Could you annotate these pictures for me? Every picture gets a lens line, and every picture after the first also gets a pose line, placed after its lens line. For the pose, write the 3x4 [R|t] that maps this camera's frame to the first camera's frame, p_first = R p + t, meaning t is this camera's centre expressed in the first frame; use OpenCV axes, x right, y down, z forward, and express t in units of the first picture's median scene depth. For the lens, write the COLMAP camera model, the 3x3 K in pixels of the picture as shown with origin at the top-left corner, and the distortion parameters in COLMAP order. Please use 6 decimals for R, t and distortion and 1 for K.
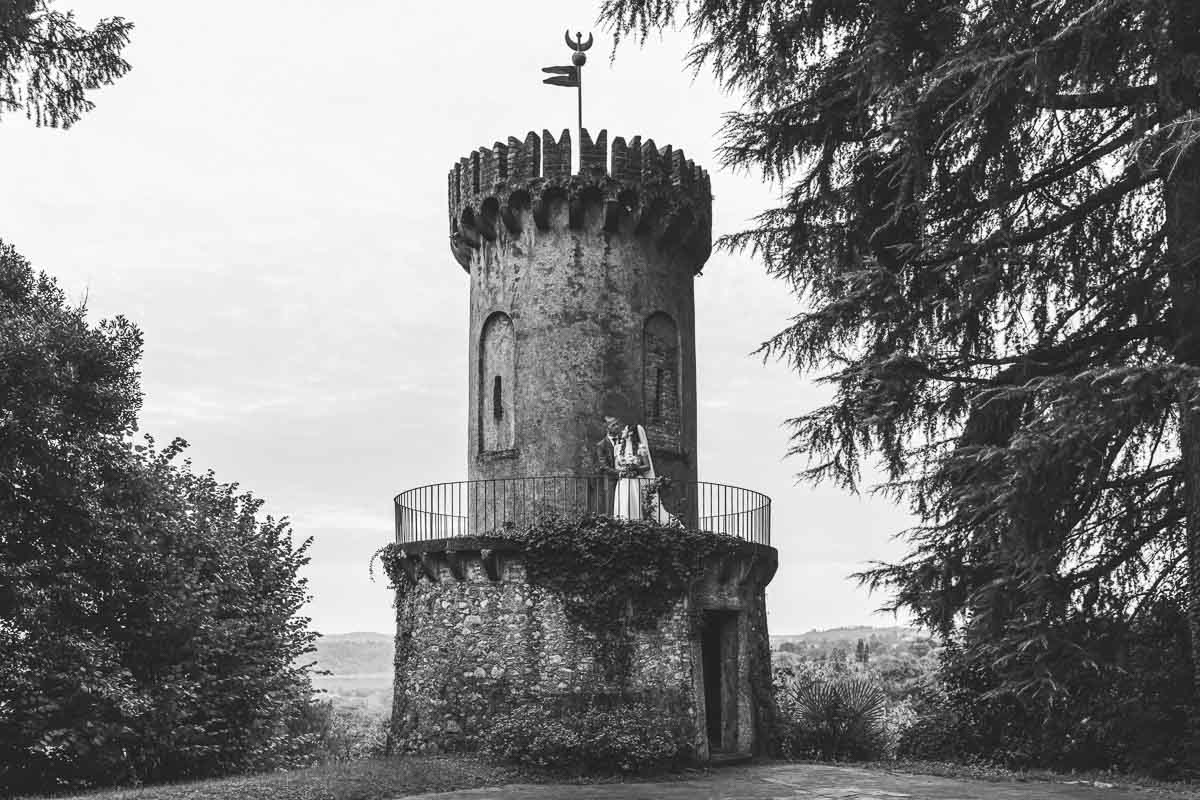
lens RADIAL K [[1115.9, 0, 603.4], [0, 1115.9, 400.2], [0, 0, 1]] dist [-0.001948, 0.000000]
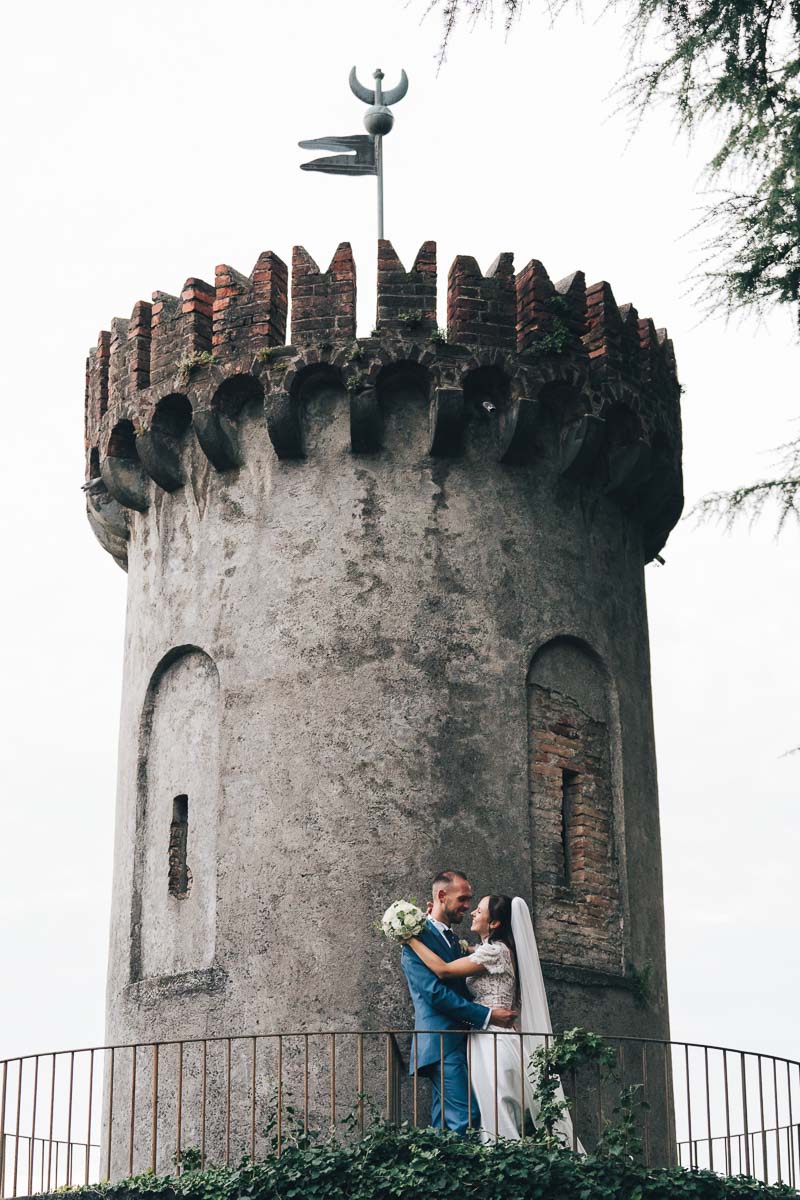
lens RADIAL K [[2040.3, 0, 396.4], [0, 2040.3, 601.5], [0, 0, 1]] dist [0.000790, 0.000000]
pose [[0.998876, -0.020619, -0.042671, 0.019482], [0.013101, 0.985443, -0.169502, 0.036429], [0.045545, 0.168753, 0.984606, 0.233332]]
